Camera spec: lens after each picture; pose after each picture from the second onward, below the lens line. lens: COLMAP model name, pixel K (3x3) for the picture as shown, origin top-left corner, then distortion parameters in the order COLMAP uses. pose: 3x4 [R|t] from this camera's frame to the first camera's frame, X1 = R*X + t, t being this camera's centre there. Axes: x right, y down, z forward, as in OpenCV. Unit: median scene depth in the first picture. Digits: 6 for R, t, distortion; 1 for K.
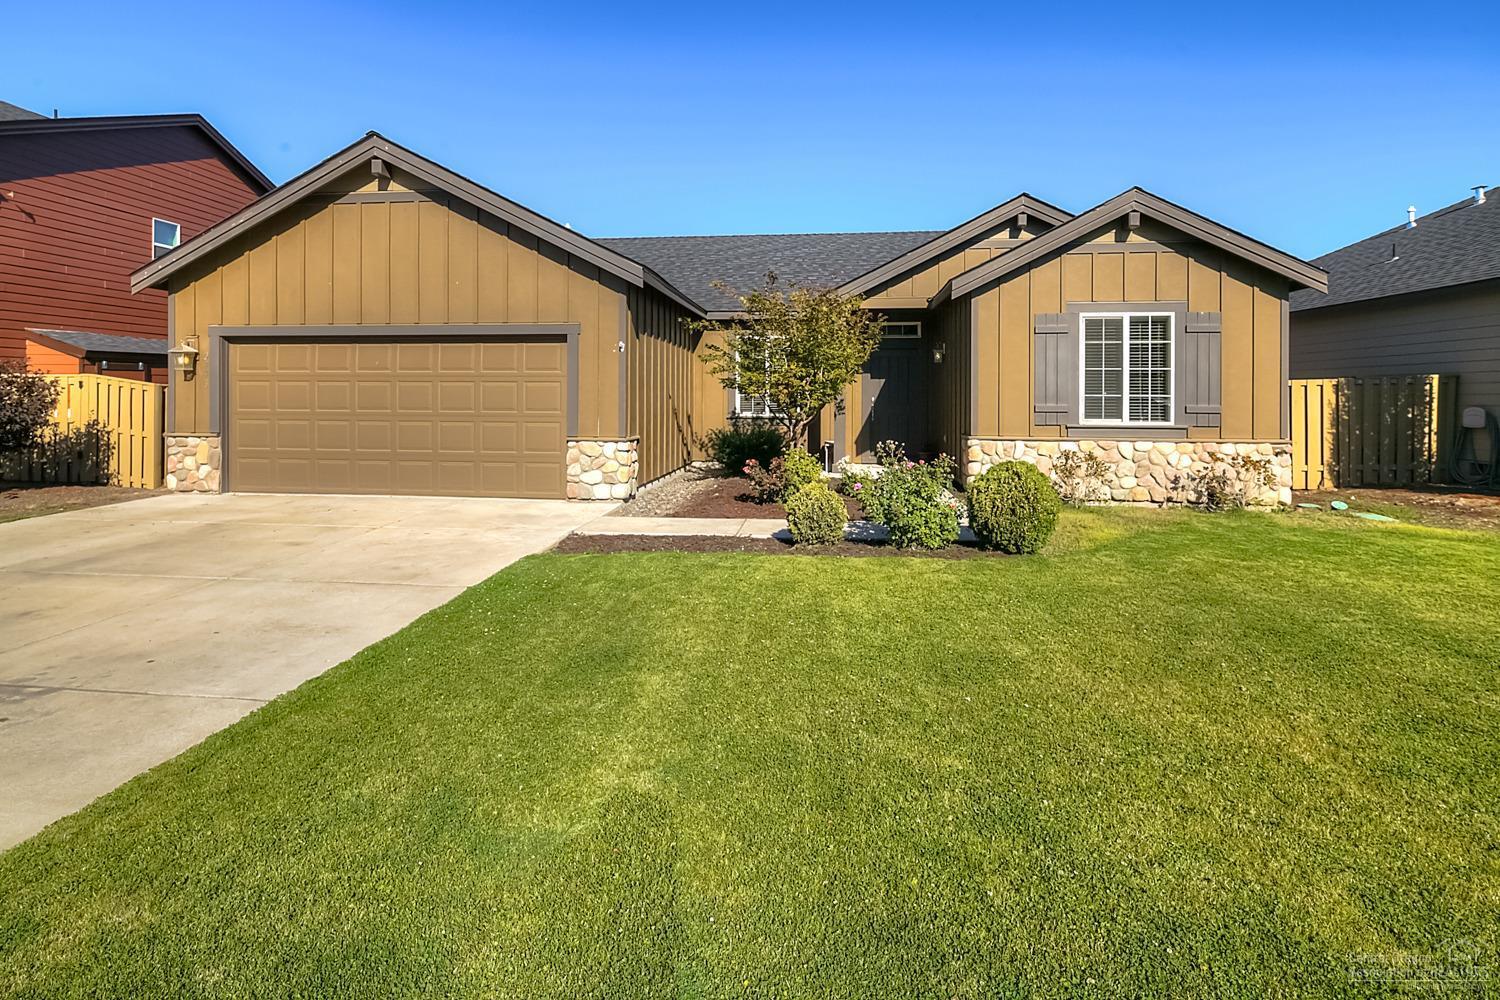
lens RADIAL K [[732.9, 0, 750.1], [0, 732.9, 399.2], [0, 0, 1]] dist [0.000751, -0.000271]
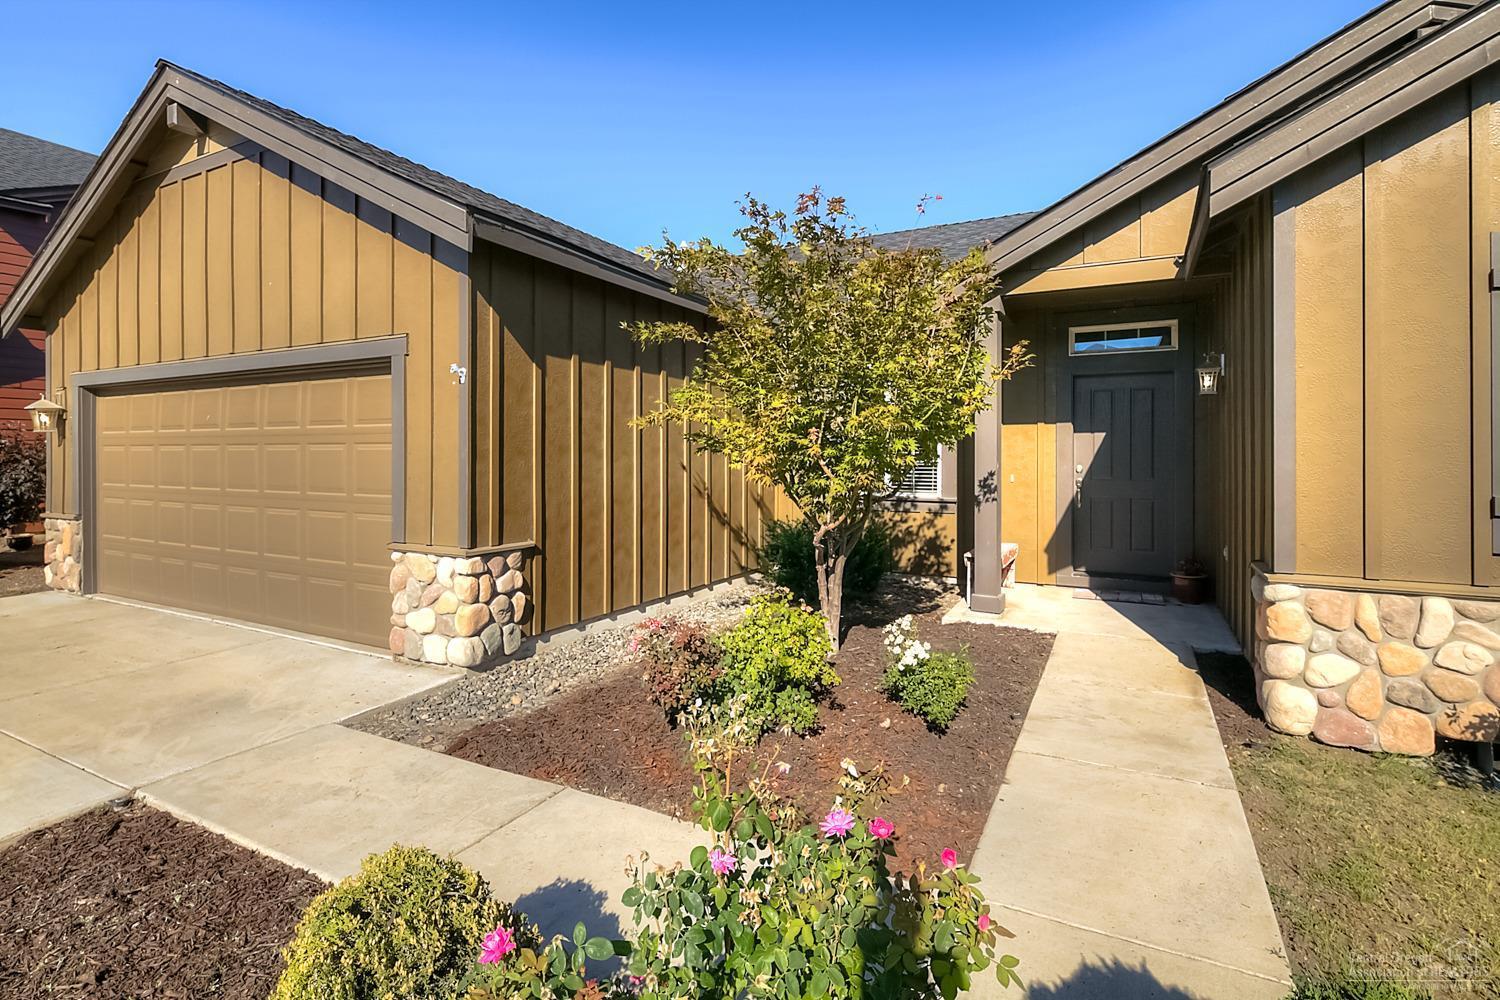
lens RADIAL K [[748.4, 0, 726.5], [0, 748.4, 460.6], [0, 0, 1]] dist [-0.001553, -0.001084]
pose [[0.927232, -0.000158, -0.374487, 0.184442], [0.000600, 0.999999, 0.001066, -0.010064], [0.374487, -0.001213, 0.927231, 0.537876]]
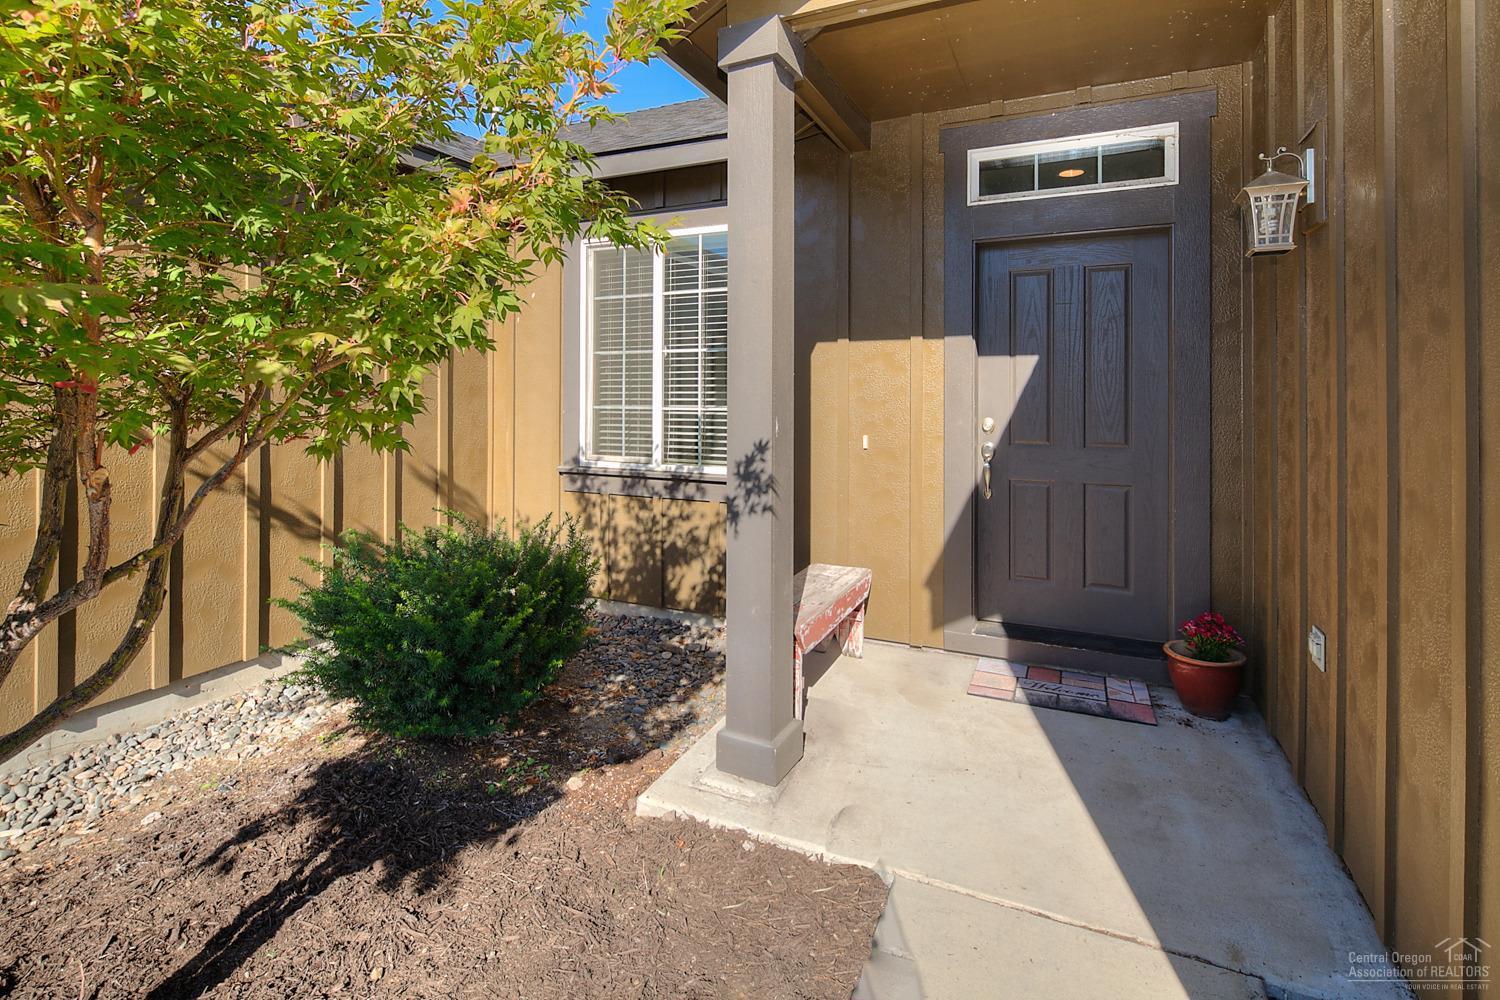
lens RADIAL K [[732.9, 0, 750.1], [0, 732.9, 399.2], [0, 0, 1]] dist [0.000751, -0.000271]
pose [[0.950987, 0.000519, -0.309230, 0.231193], [0.000603, 0.999994, 0.003533, -0.015722], [0.309230, -0.003546, 0.950981, 0.961687]]
